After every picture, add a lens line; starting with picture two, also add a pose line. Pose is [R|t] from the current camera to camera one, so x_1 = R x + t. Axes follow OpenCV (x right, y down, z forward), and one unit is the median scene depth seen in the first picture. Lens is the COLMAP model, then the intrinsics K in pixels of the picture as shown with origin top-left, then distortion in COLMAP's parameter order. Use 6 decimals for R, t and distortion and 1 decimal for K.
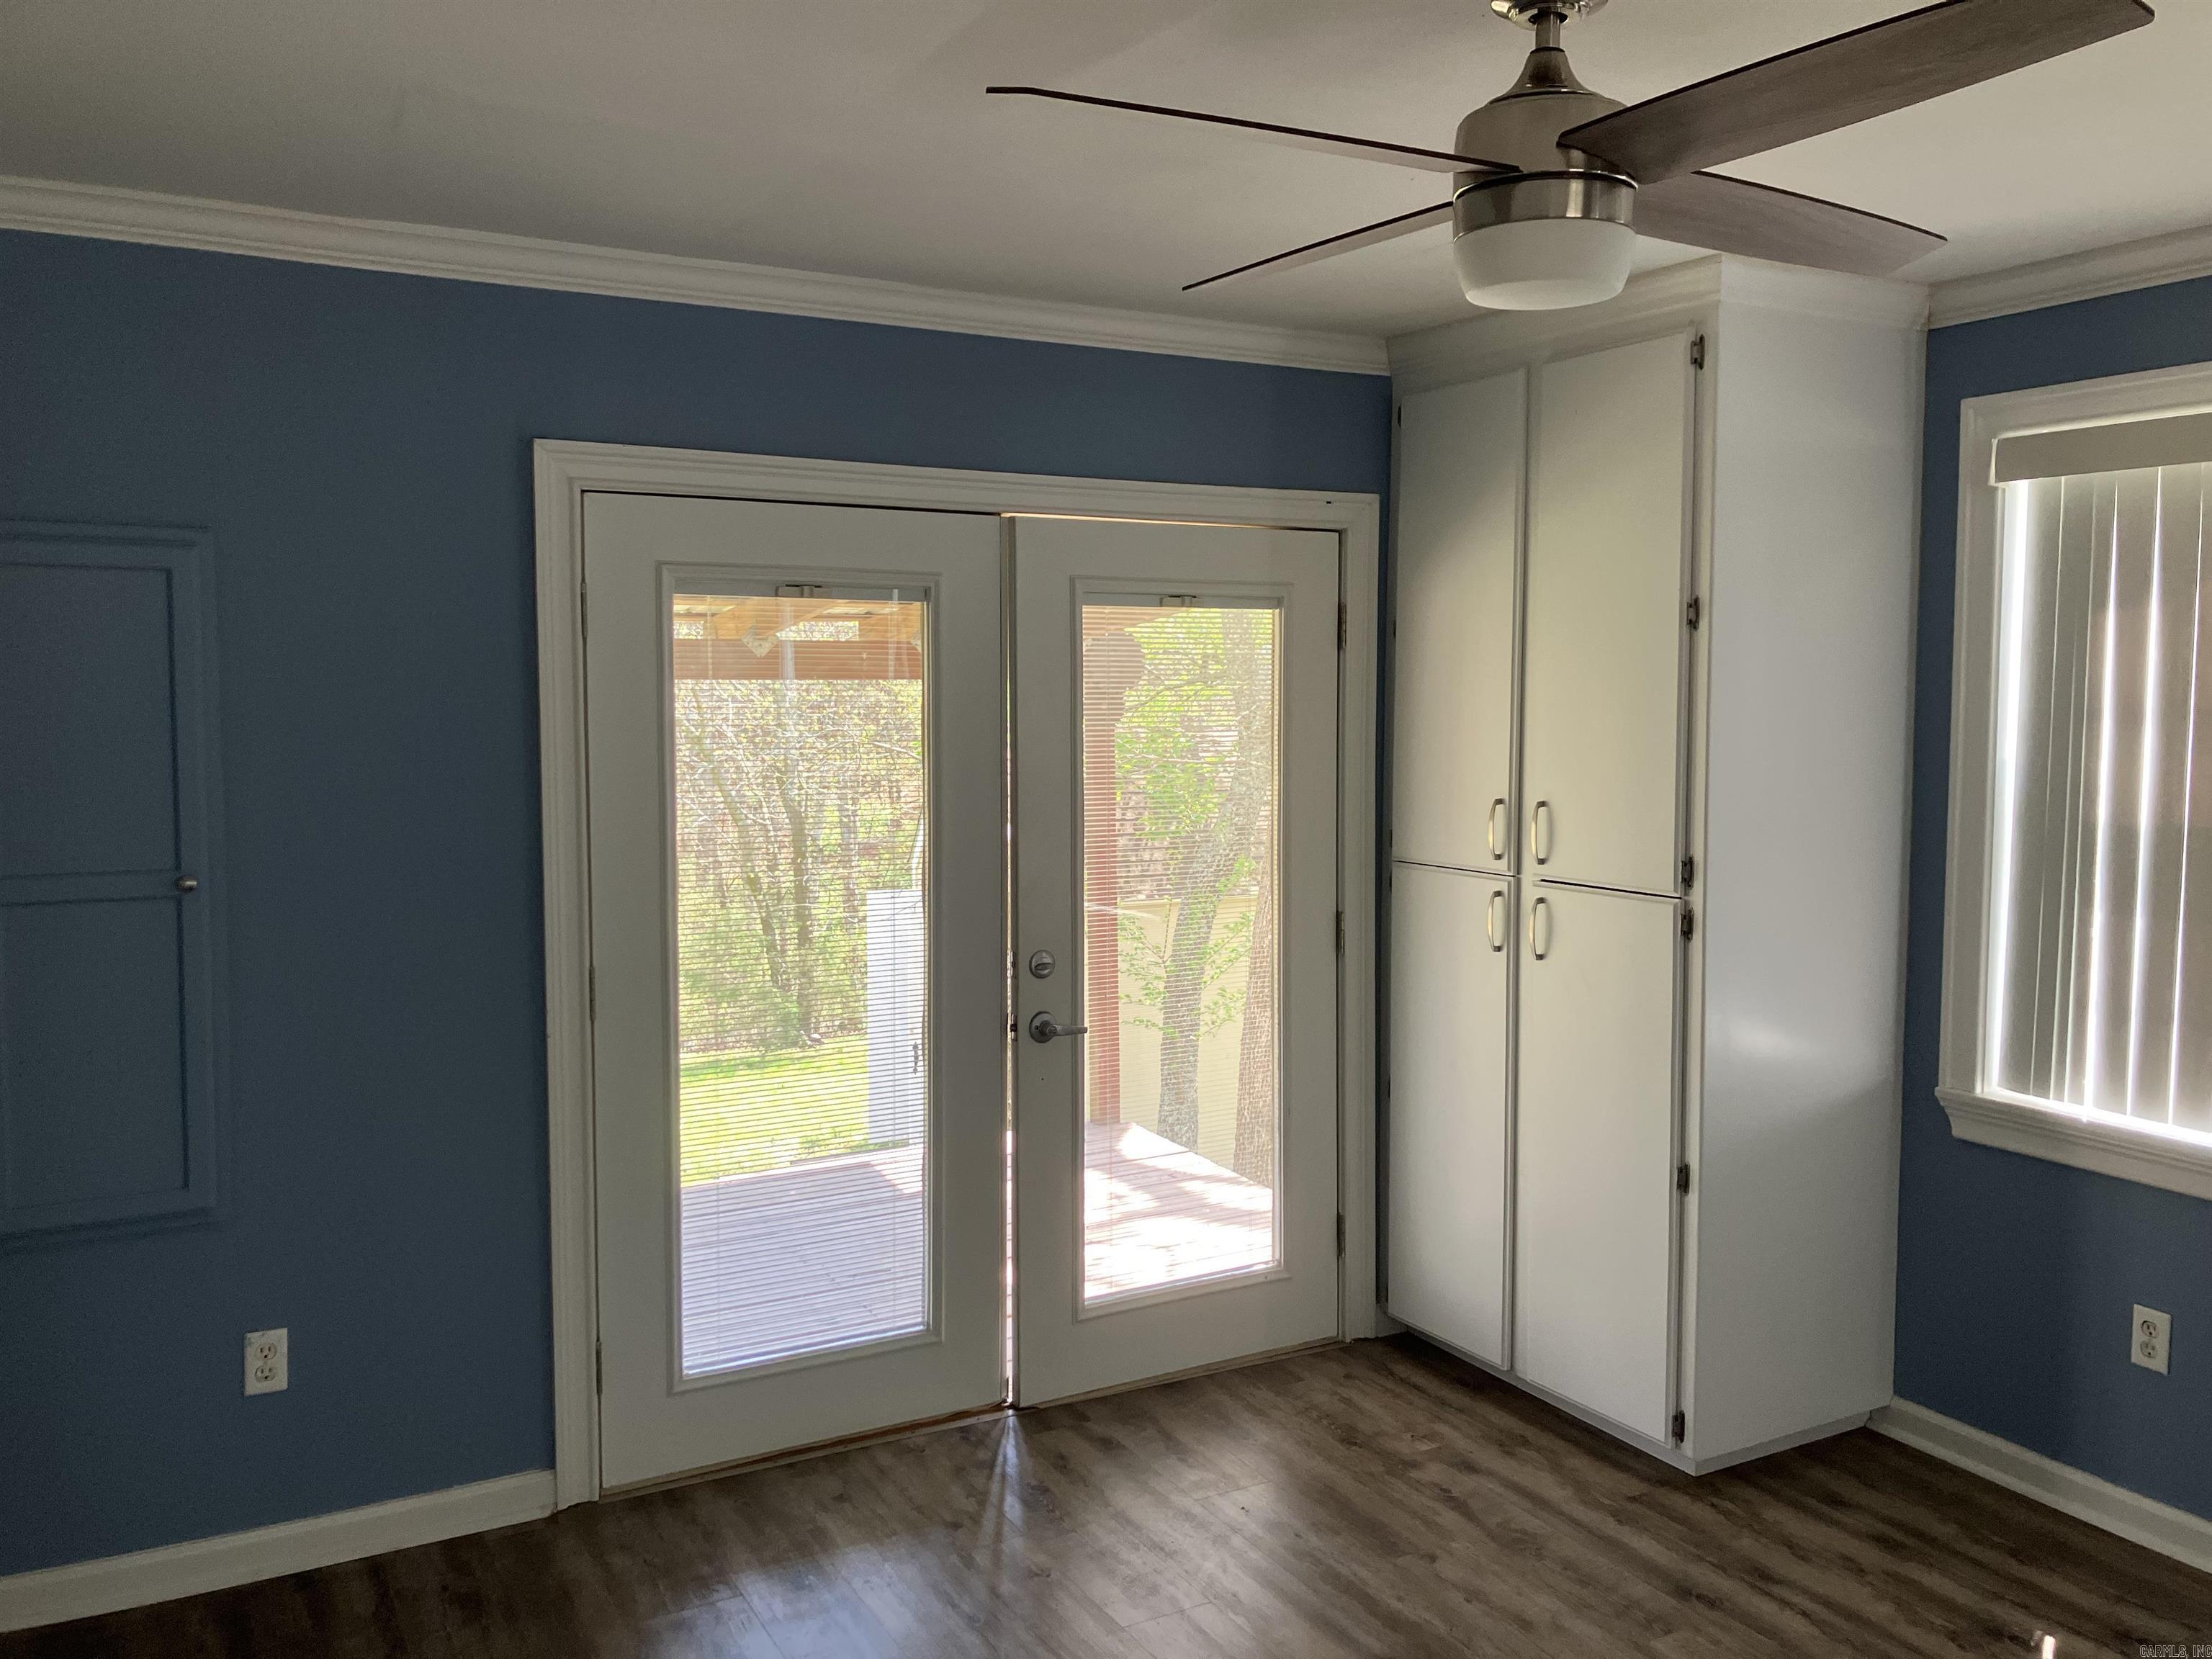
lens RADIAL K [[1793.9, 0, 1118.6], [0, 1793.9, 799.7], [0, 0, 1]] dist [0.039196, -0.060127]
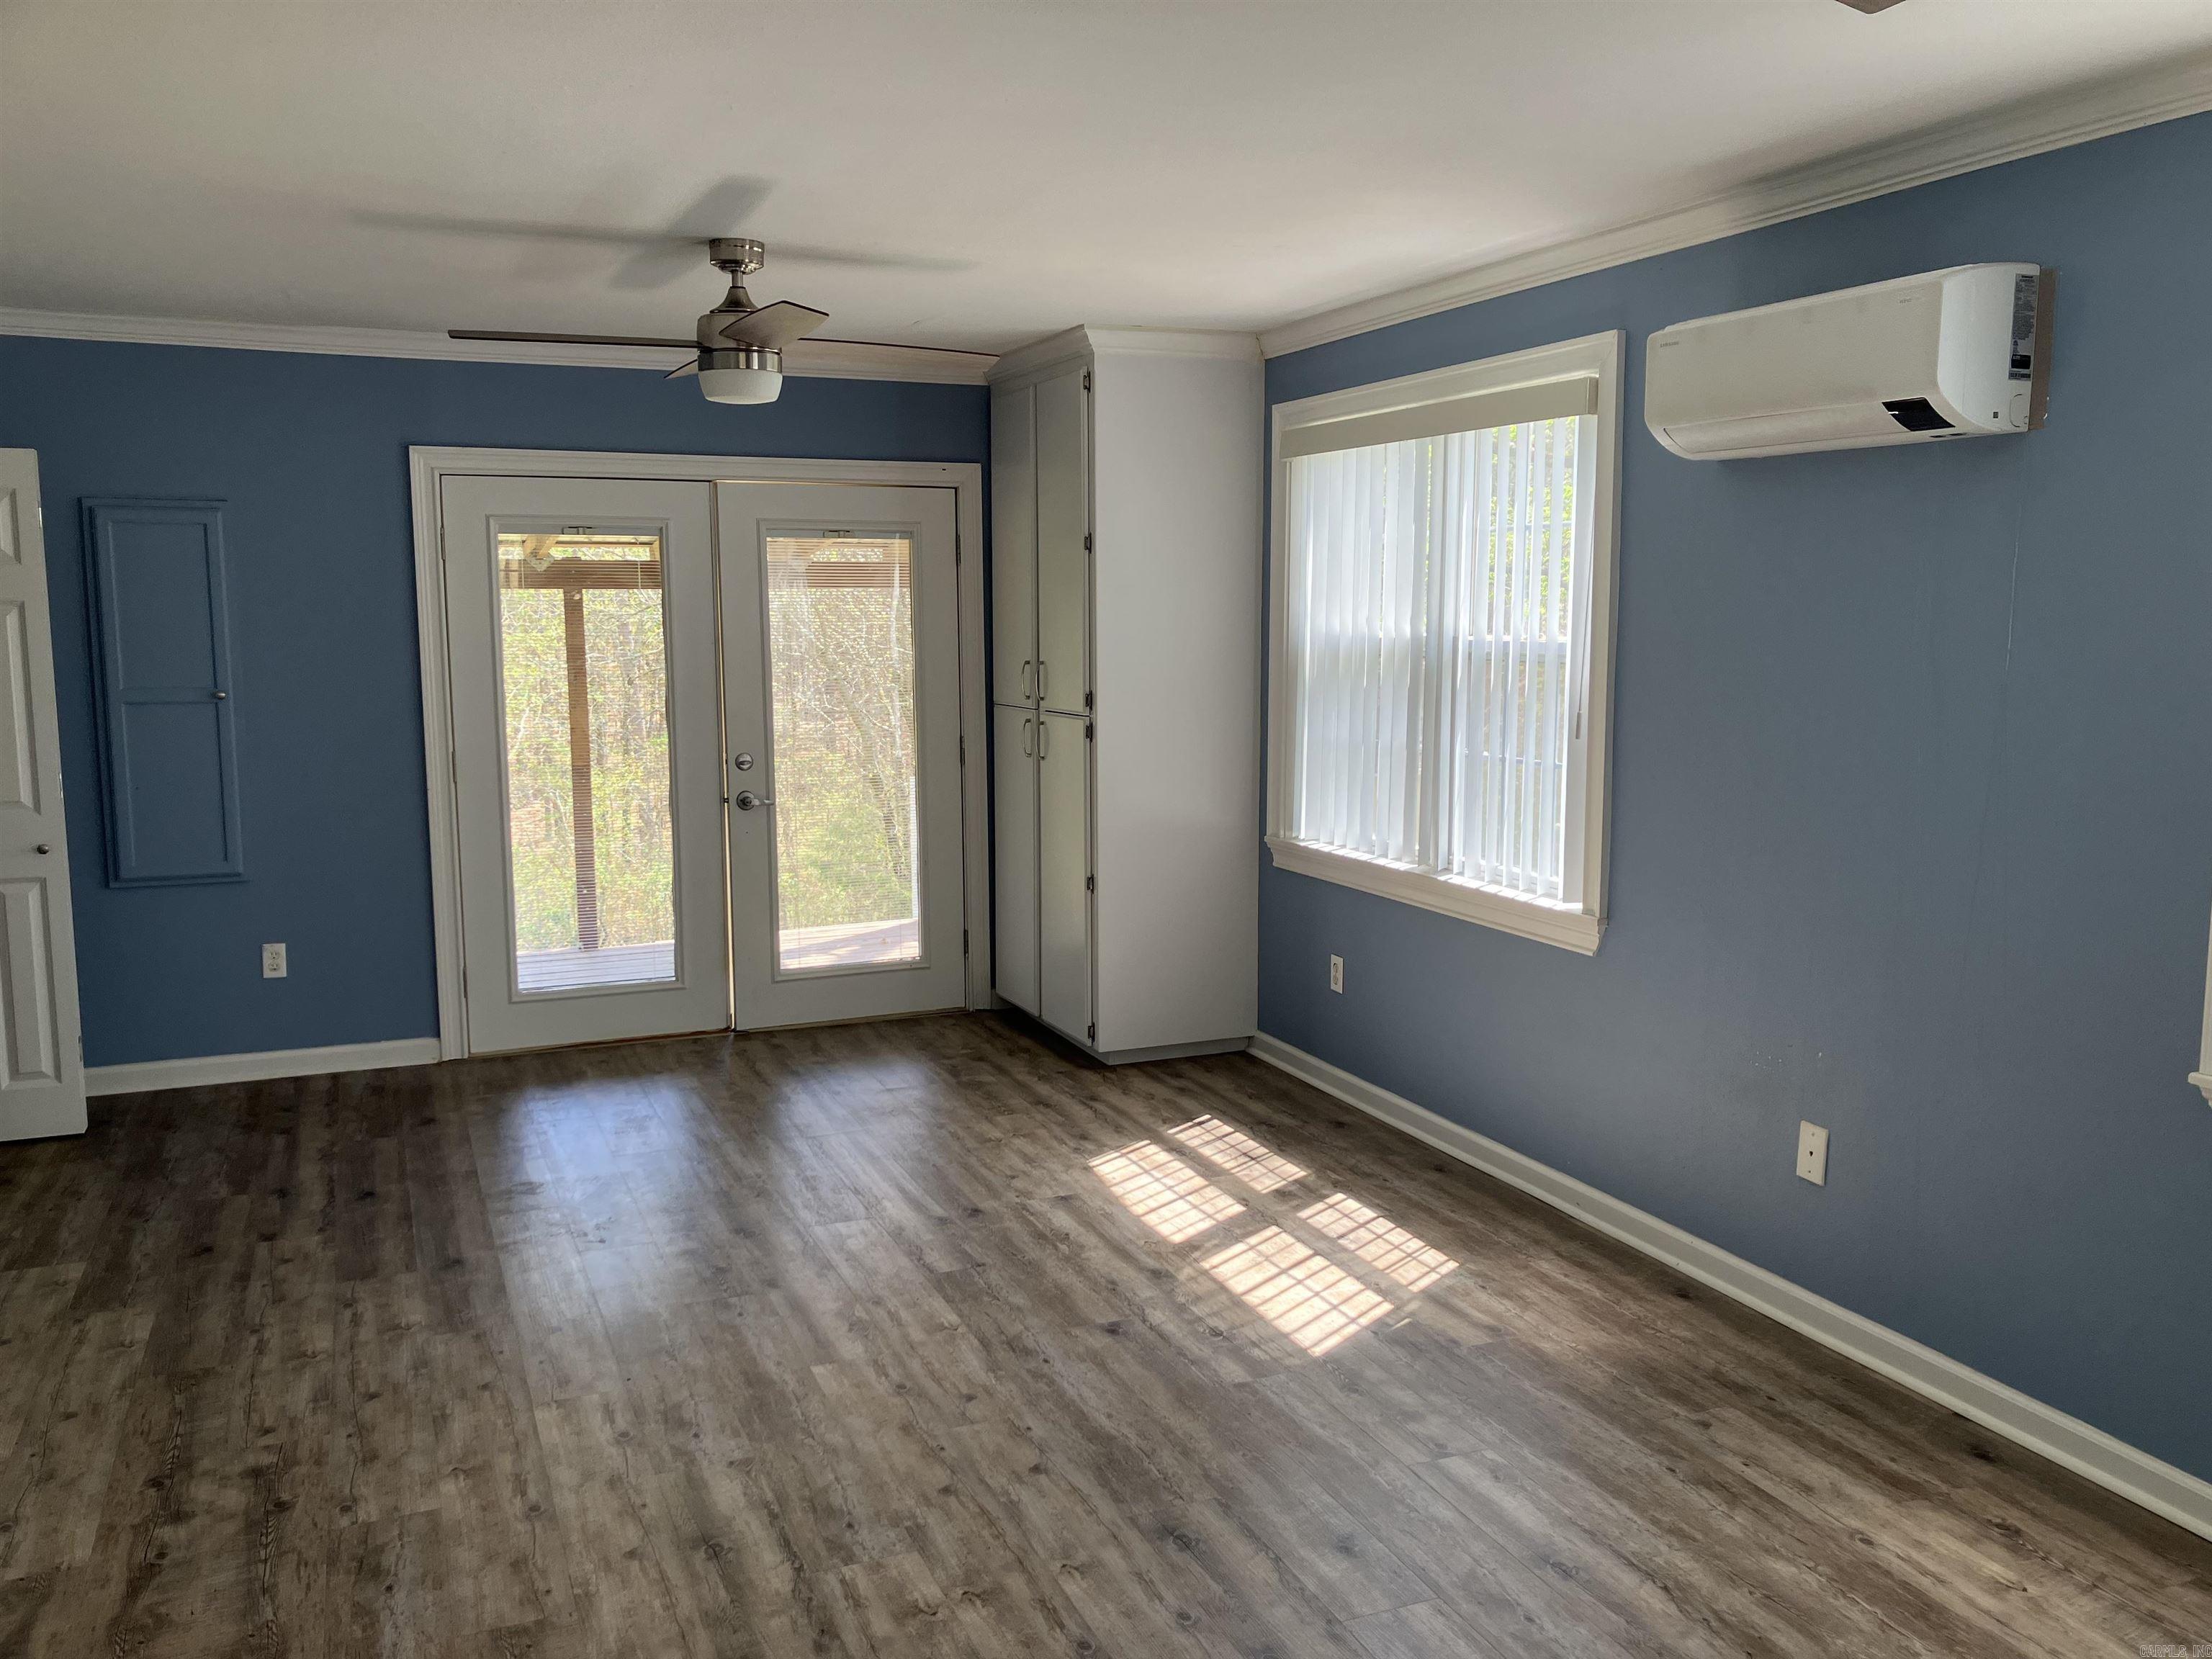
lens RADIAL K [[1793.9, 0, 1122.5], [0, 1793.9, 825.7], [0, 0, 1]] dist [0.039196, -0.060127]
pose [[0.993916, 0.009504, -0.109734, 0.519323], [-0.003121, 0.998301, 0.058192, 0.059432], [0.110100, -0.057495, 0.992256, -0.634526]]
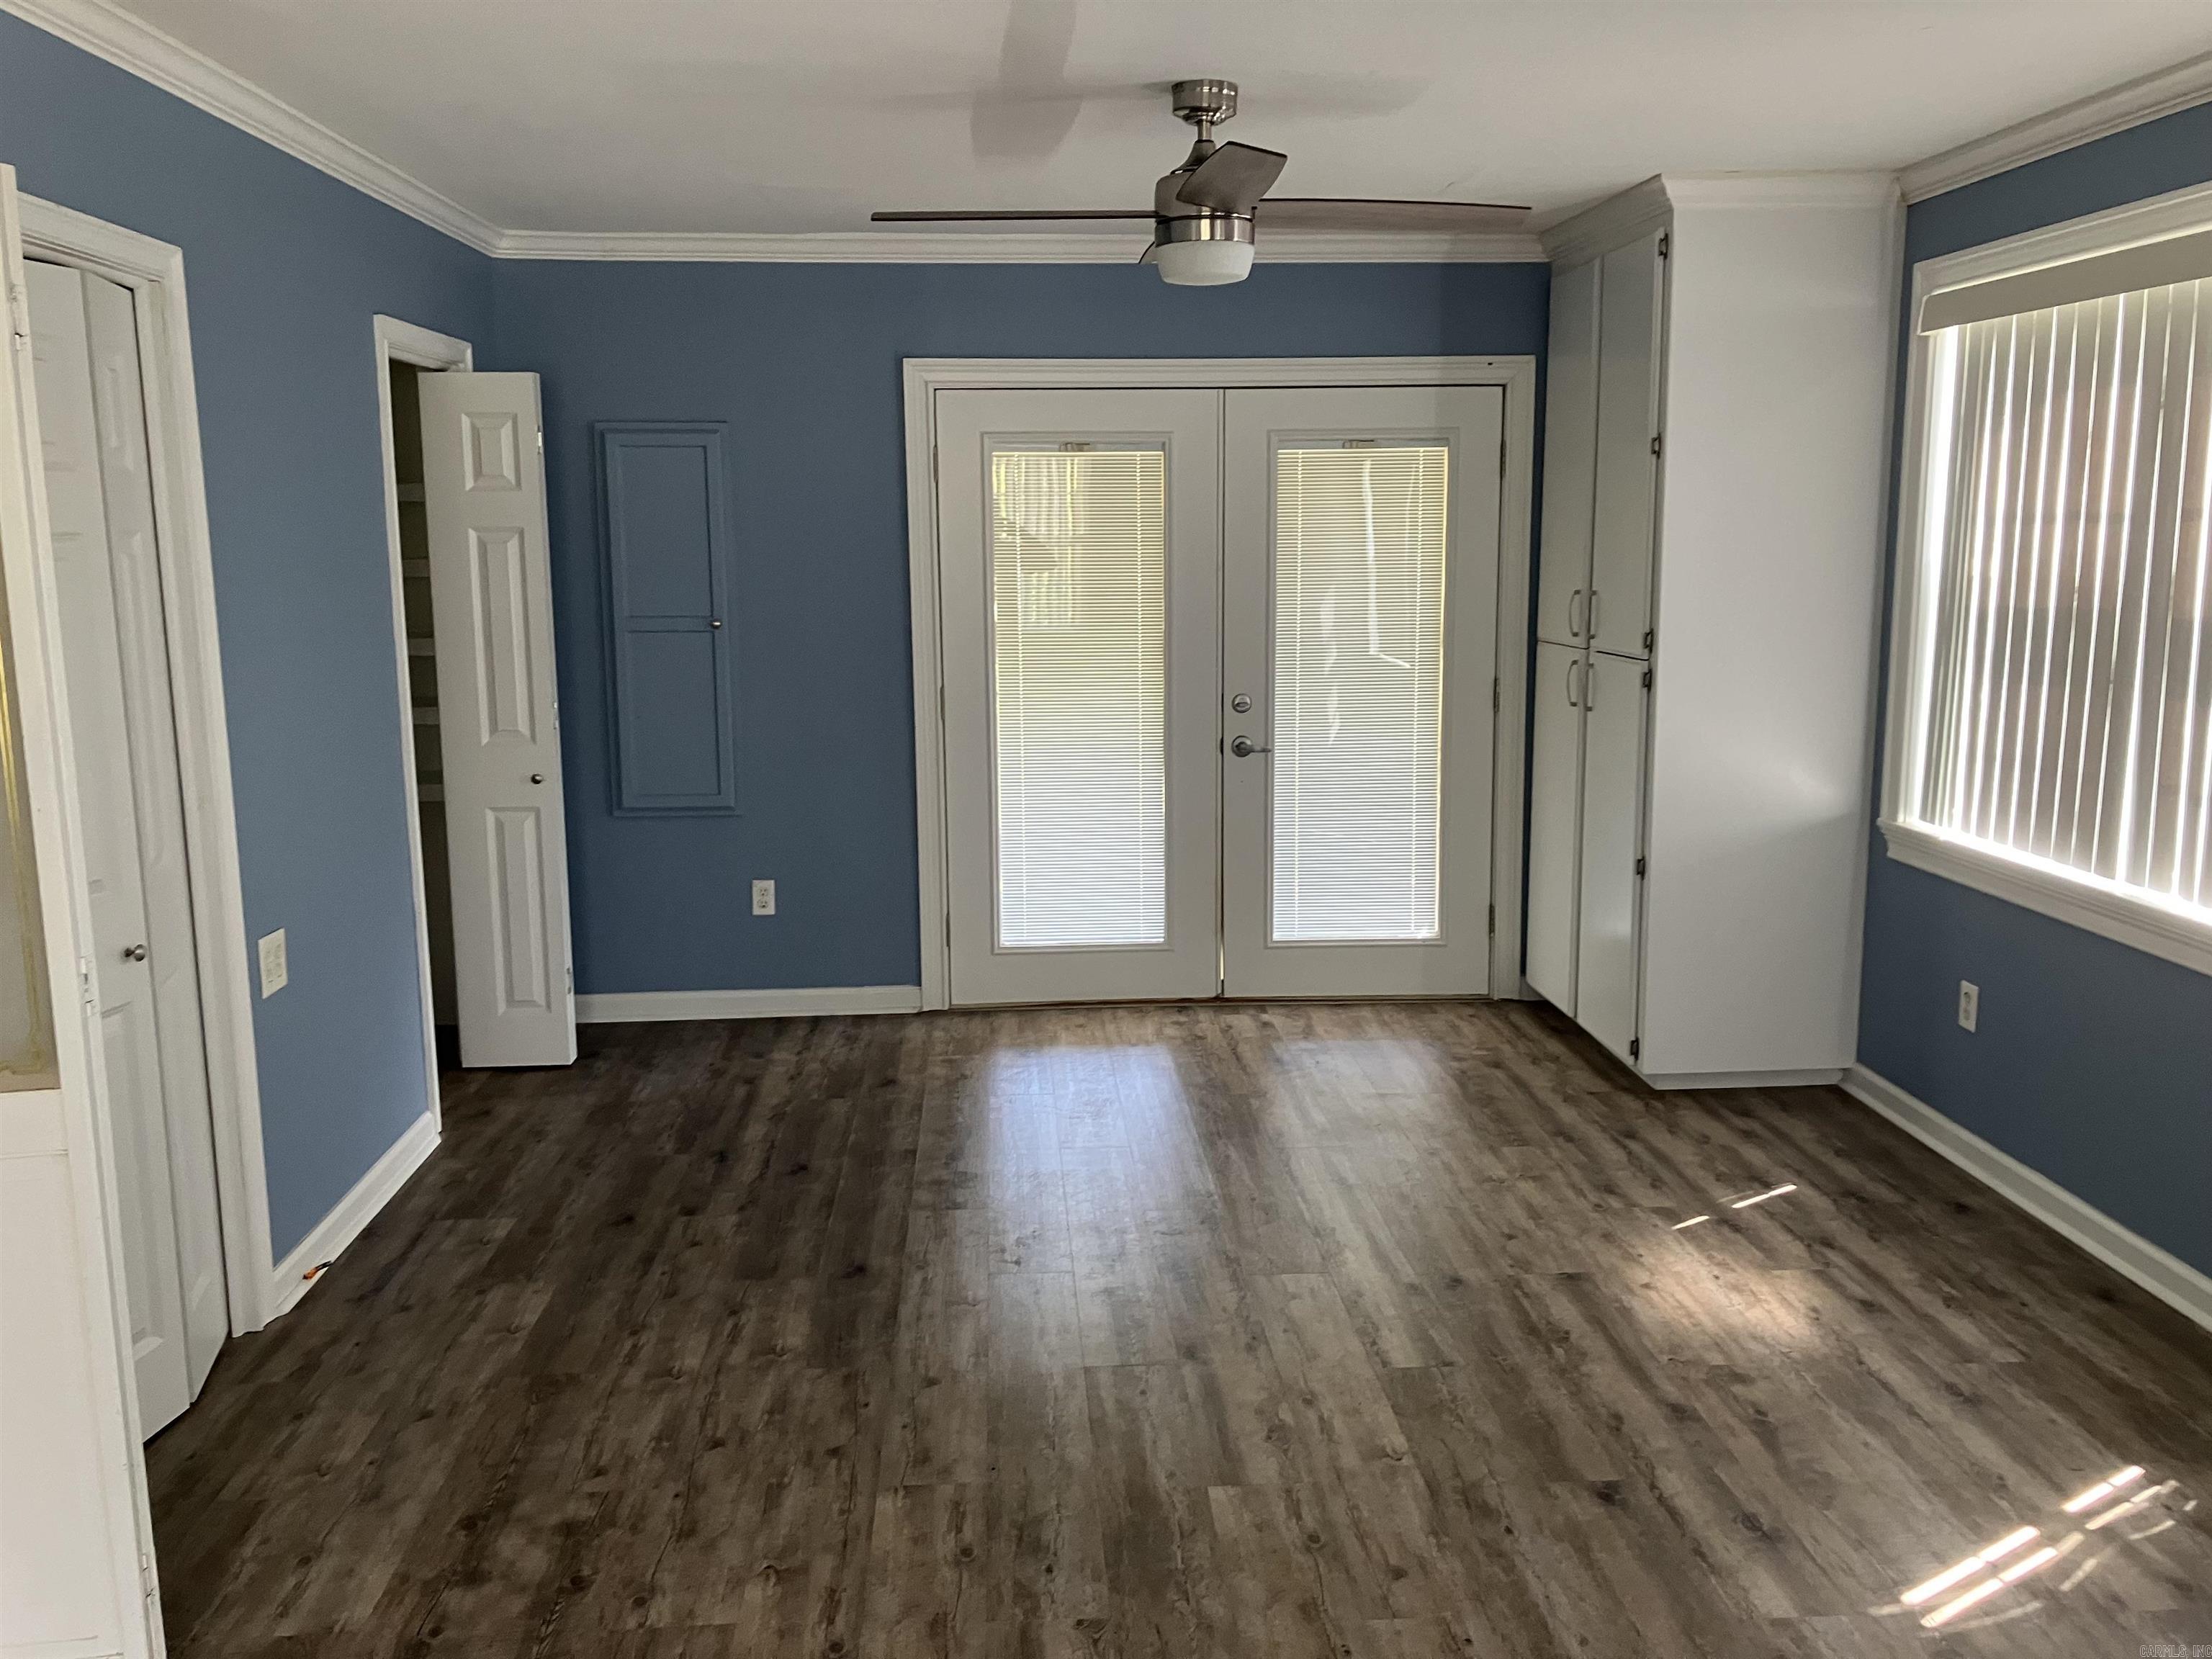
lens RADIAL K [[1793.9, 0, 1094.9], [0, 1793.9, 803.7], [0, 0, 1]] dist [0.039196, -0.060127]
pose [[0.898461, 0.058456, -0.435144, 0.526463], [-0.018098, 0.995186, 0.096321, 0.038628], [0.438679, -0.078665, 0.895194, -0.389136]]
